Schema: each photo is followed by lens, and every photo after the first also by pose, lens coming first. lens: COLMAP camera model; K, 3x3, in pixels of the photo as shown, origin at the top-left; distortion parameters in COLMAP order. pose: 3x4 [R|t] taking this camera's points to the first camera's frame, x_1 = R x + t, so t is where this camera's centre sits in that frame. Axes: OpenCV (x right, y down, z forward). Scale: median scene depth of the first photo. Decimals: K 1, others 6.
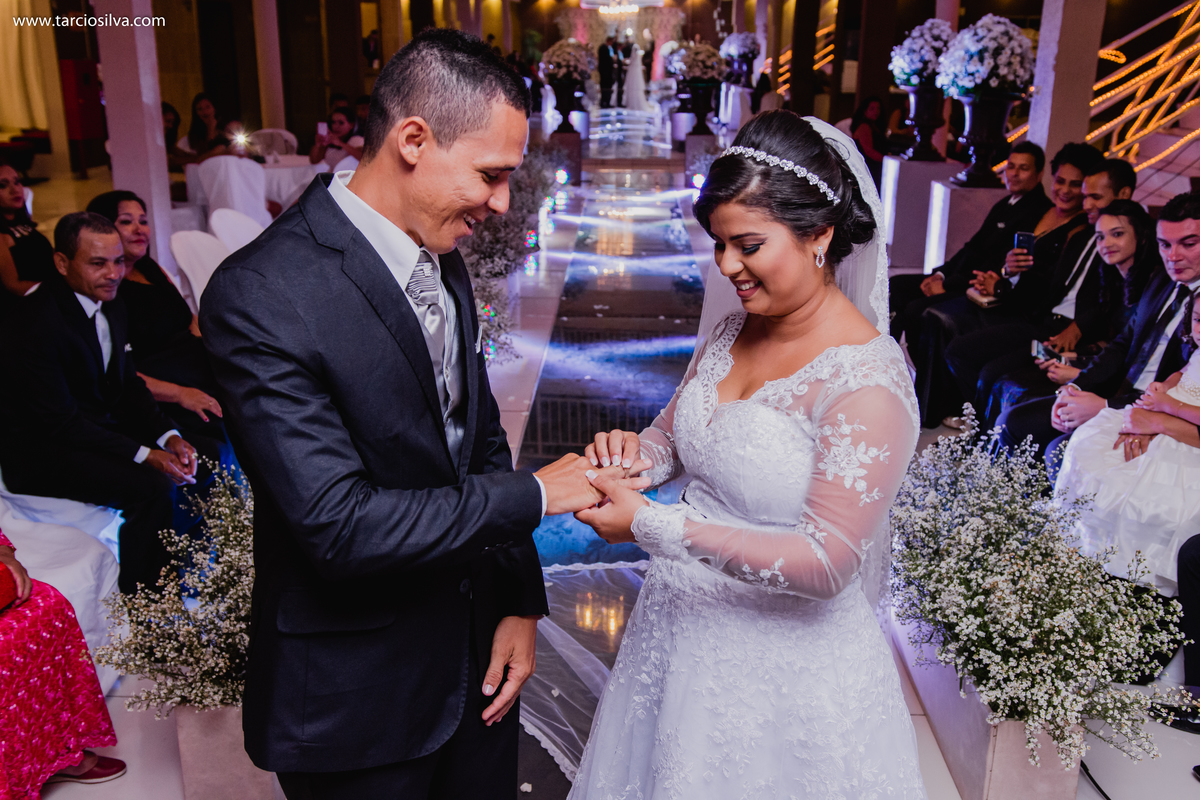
lens RADIAL K [[1113.2, 0, 605.0], [0, 1113.2, 390.1], [0, 0, 1]] dist [-0.027938, 0.000000]
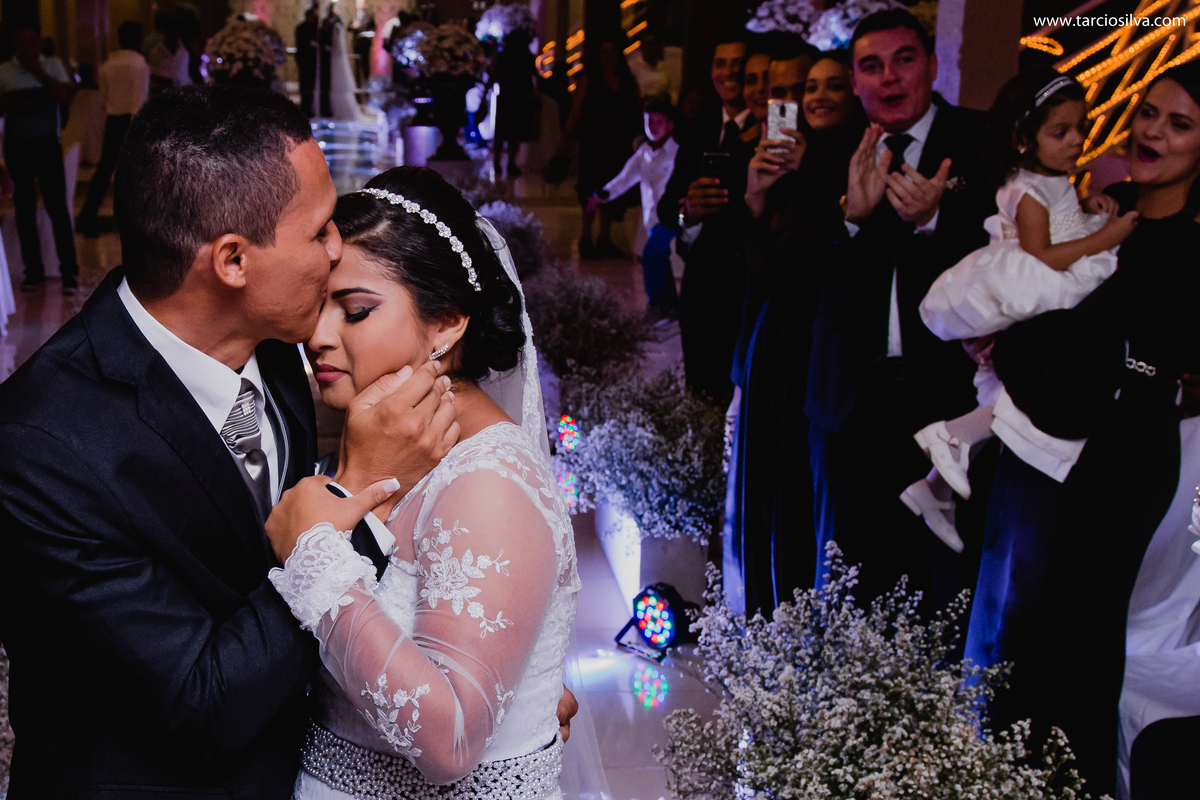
lens RADIAL K [[1113.2, 0, 588.6], [0, 1113.2, 397.8], [0, 0, 1]] dist [-0.027938, 0.000000]
pose [[0.979520, -0.020858, 0.200262, 0.030619], [0.037473, 0.996127, -0.079538, -0.031860], [-0.197827, 0.085414, 0.976508, 0.336038]]
